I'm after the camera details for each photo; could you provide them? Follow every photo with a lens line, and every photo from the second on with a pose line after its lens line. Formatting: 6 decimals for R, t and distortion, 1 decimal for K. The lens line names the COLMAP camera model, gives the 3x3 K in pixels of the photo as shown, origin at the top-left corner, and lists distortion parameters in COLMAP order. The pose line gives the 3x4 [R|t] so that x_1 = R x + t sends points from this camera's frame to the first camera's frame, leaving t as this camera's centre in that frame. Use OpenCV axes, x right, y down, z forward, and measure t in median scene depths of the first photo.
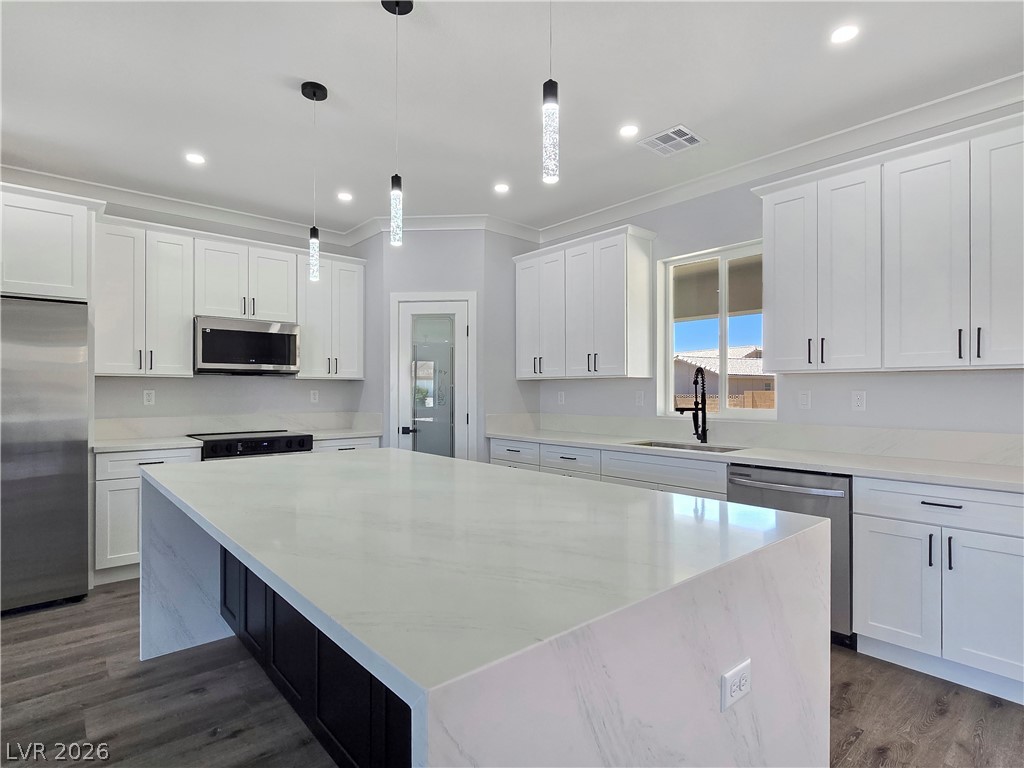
lens RADIAL K [[534.4, 0, 509.3], [0, 534.4, 395.3], [0, 0, 1]] dist [-0.002408, -0.001087]
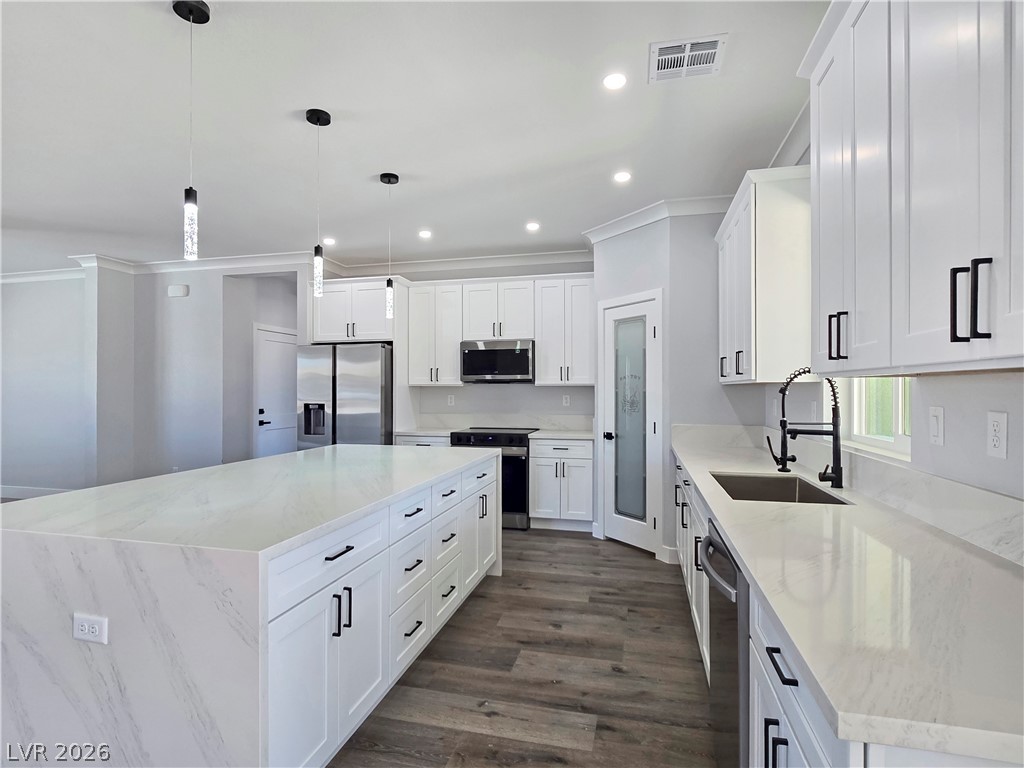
lens RADIAL K [[534.4, 0, 509.3], [0, 534.4, 395.3], [0, 0, 1]] dist [-0.002408, -0.001087]
pose [[0.578006, 0.007421, -0.815999, 0.587733], [-0.004797, 0.999972, 0.005696, -0.018010], [0.816019, 0.000623, 0.578025, 0.298625]]
